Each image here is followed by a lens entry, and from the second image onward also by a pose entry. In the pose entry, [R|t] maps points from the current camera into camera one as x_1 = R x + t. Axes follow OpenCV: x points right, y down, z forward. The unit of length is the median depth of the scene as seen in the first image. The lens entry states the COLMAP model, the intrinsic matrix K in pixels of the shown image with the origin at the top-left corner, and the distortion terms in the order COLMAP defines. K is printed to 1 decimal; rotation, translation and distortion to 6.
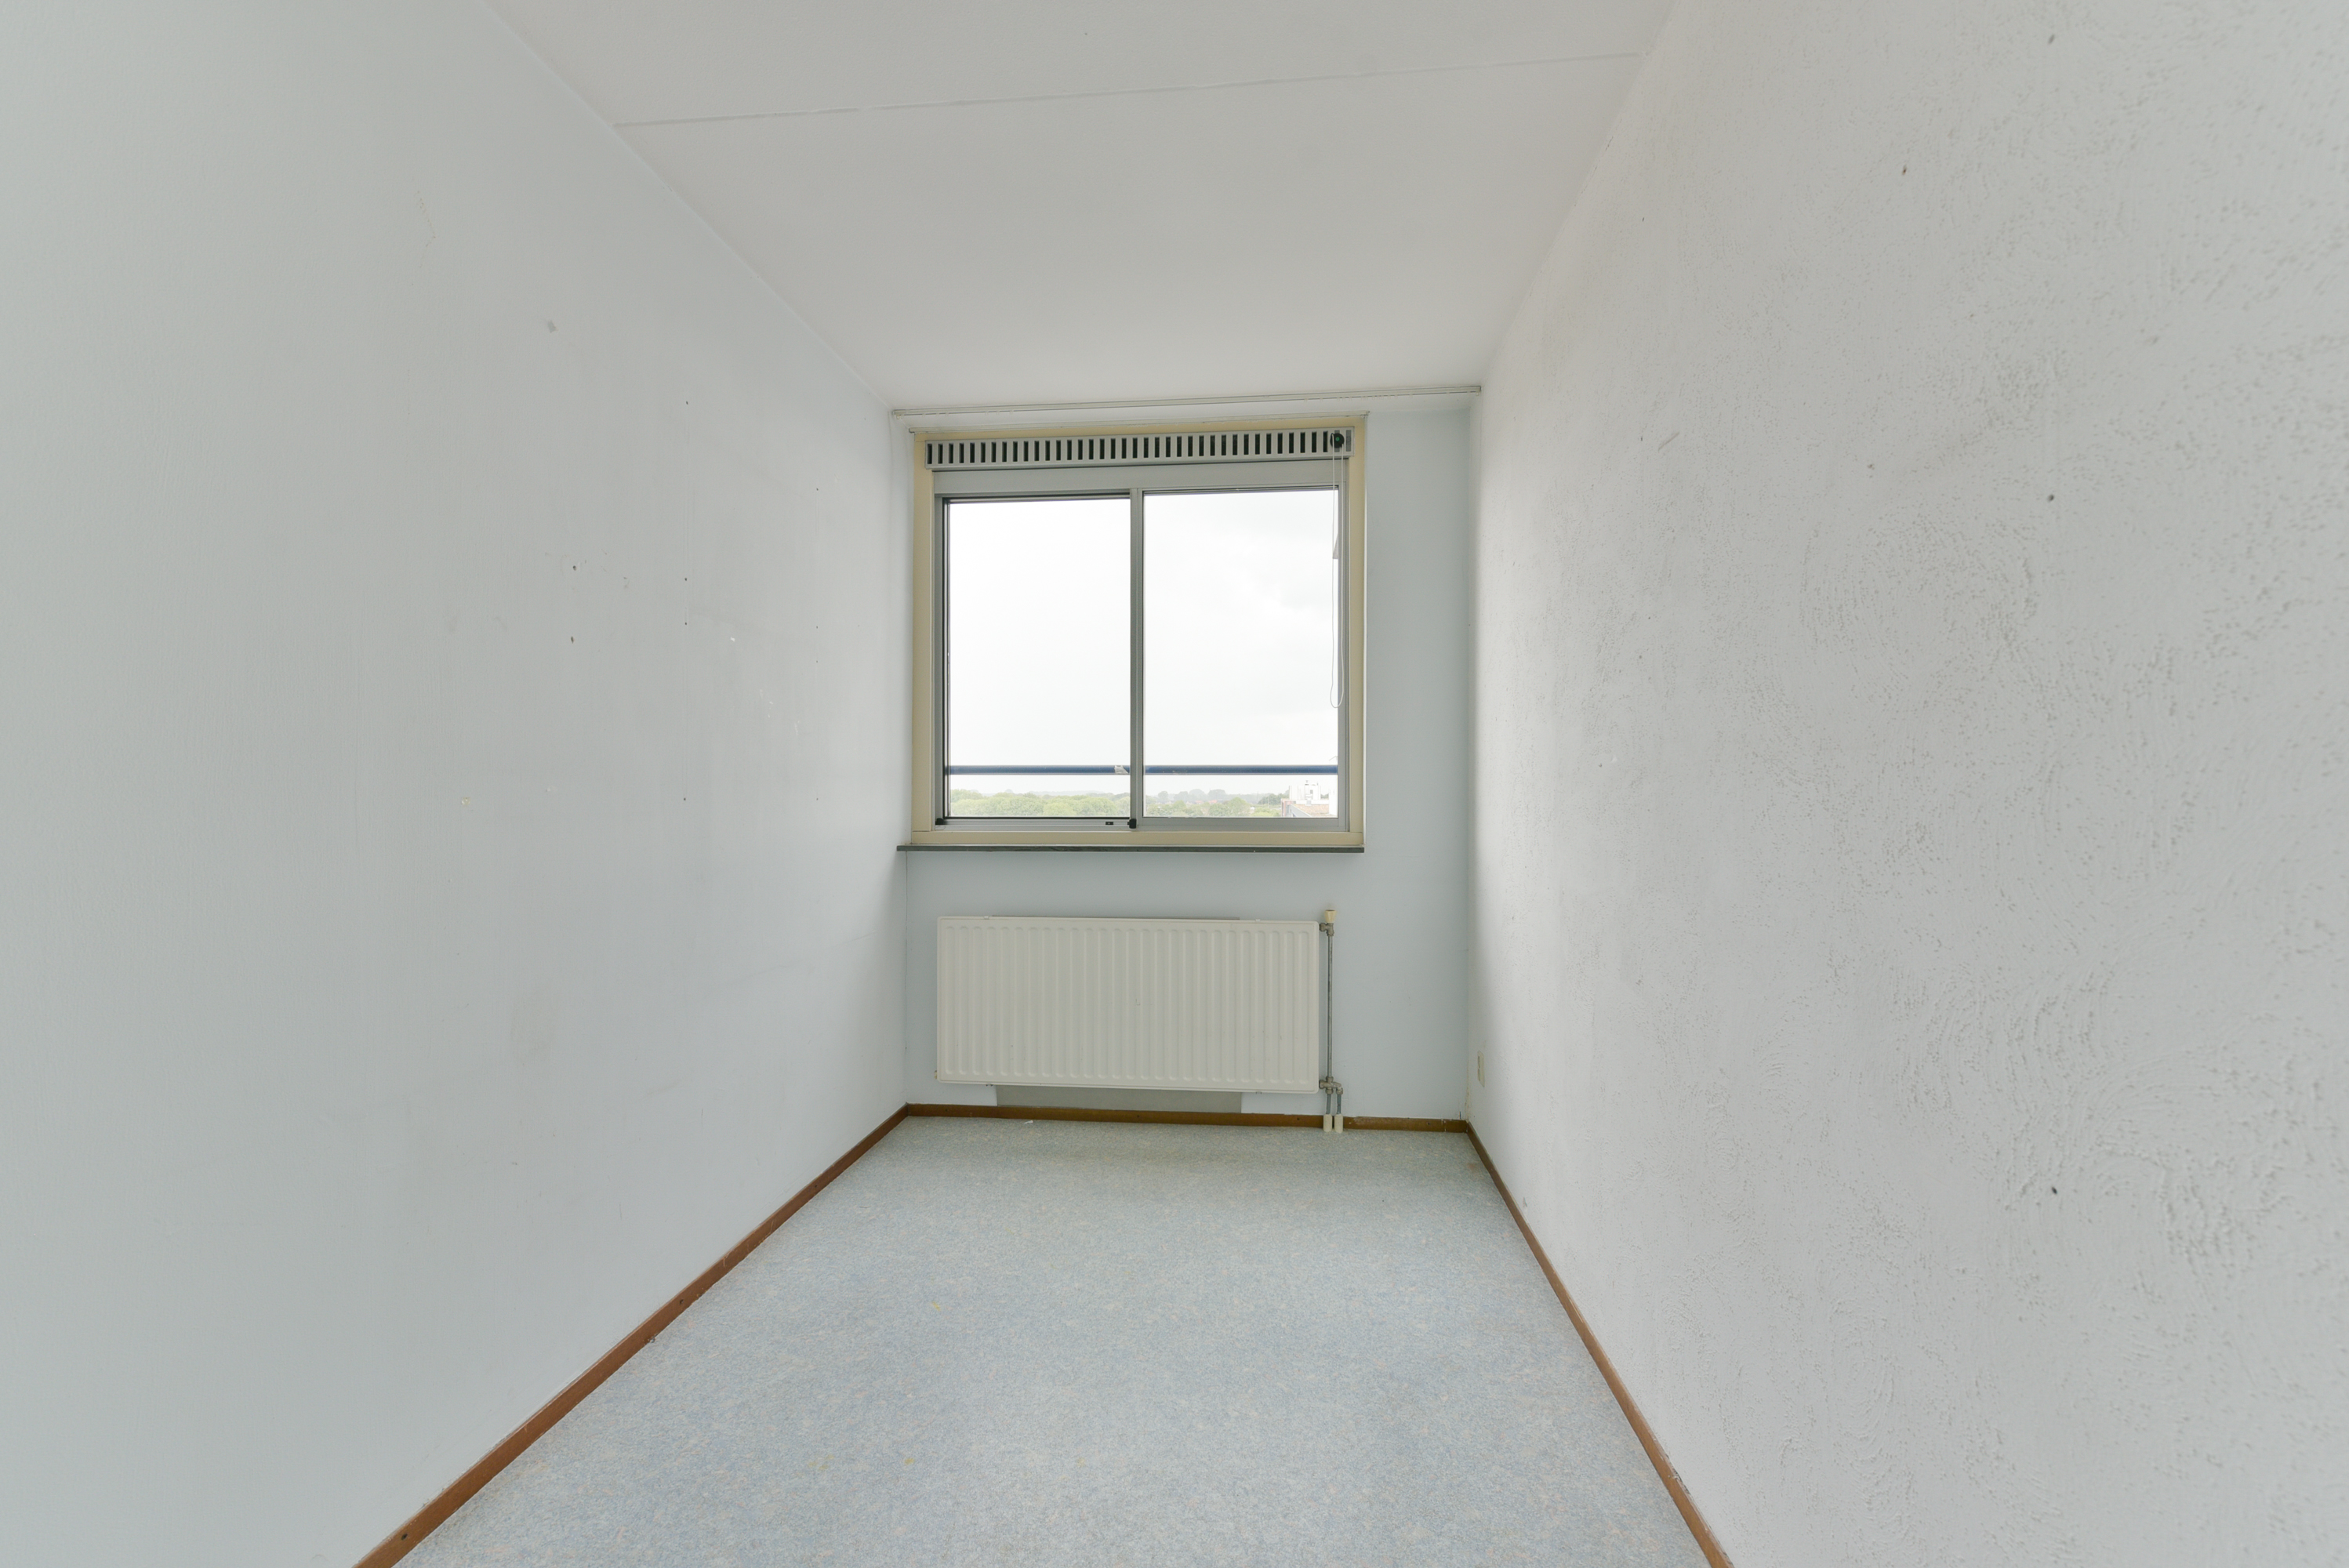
lens RADIAL K [[932.9, 0, 1206.8], [0, 932.9, 791.5], [0, 0, 1]] dist [0.012773, -0.000304]
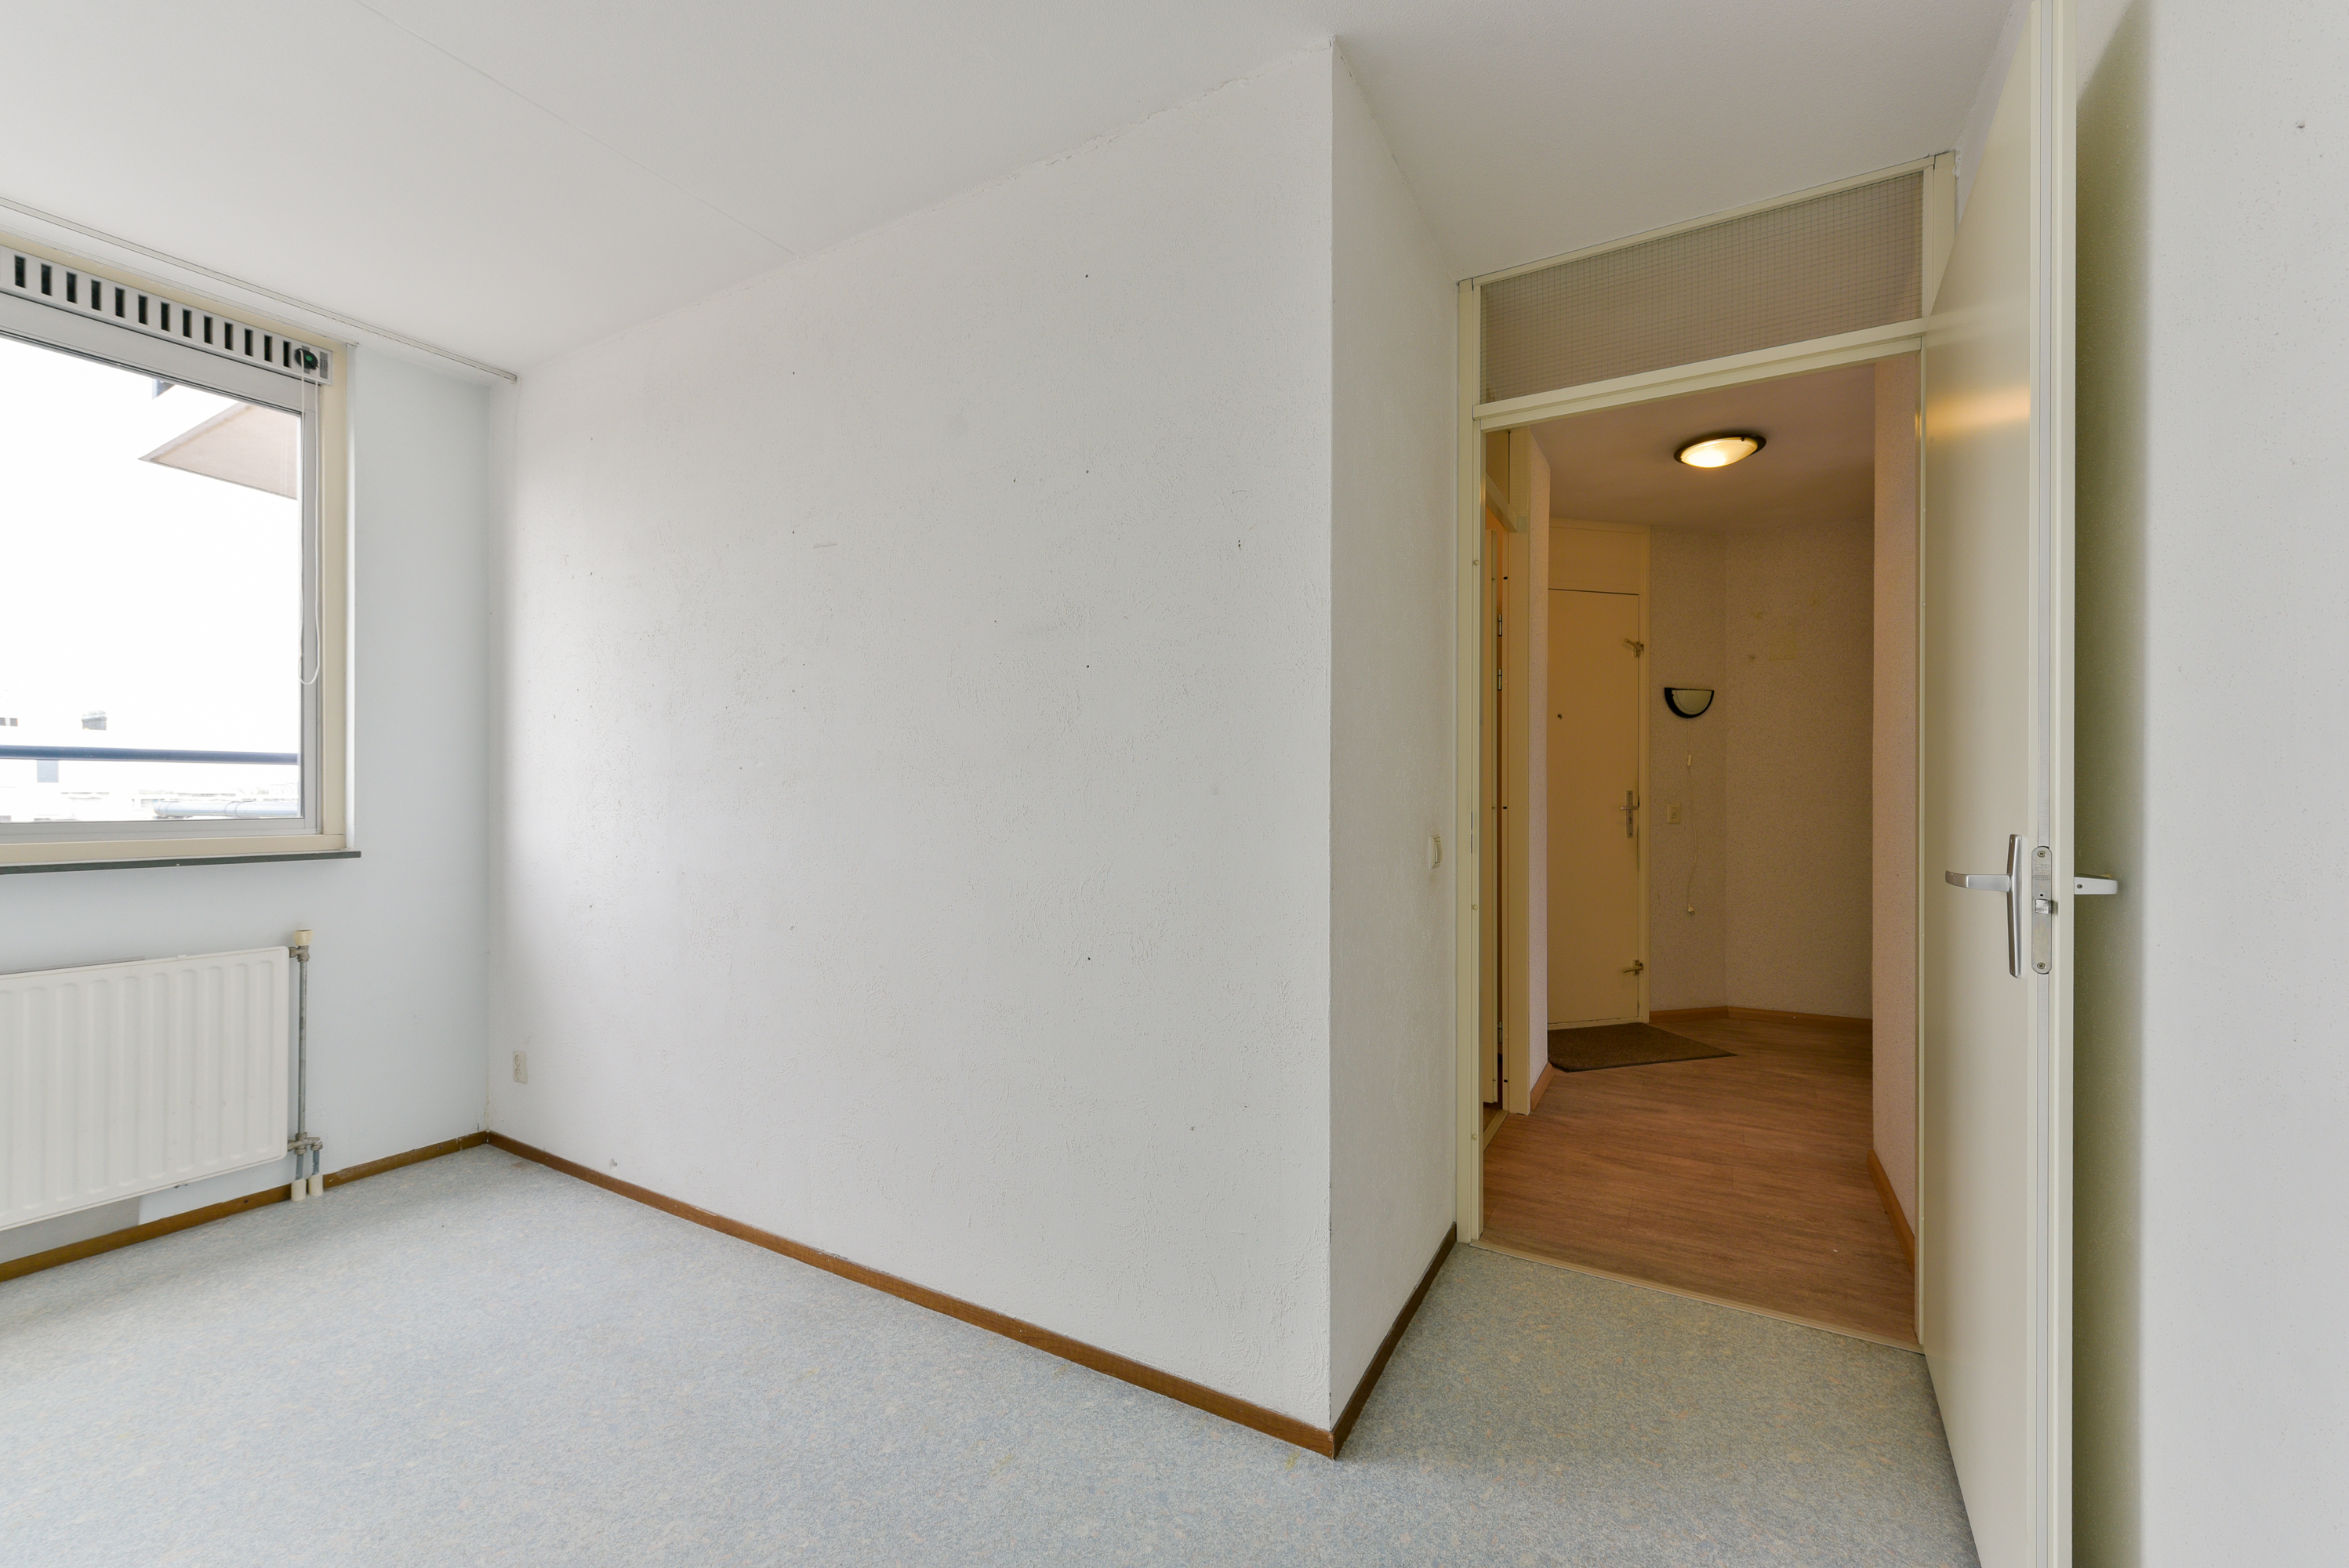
lens RADIAL K [[945.2, 0, 1181.5], [0, 945.2, 777.3], [0, 0, 1]] dist [0.015908, -0.000020]
pose [[0.416009, 0.018918, 0.909164, -0.320133], [-0.007258, 0.999821, -0.017484, 0.001776], [-0.909332, 0.000675, 0.416071, -0.054629]]
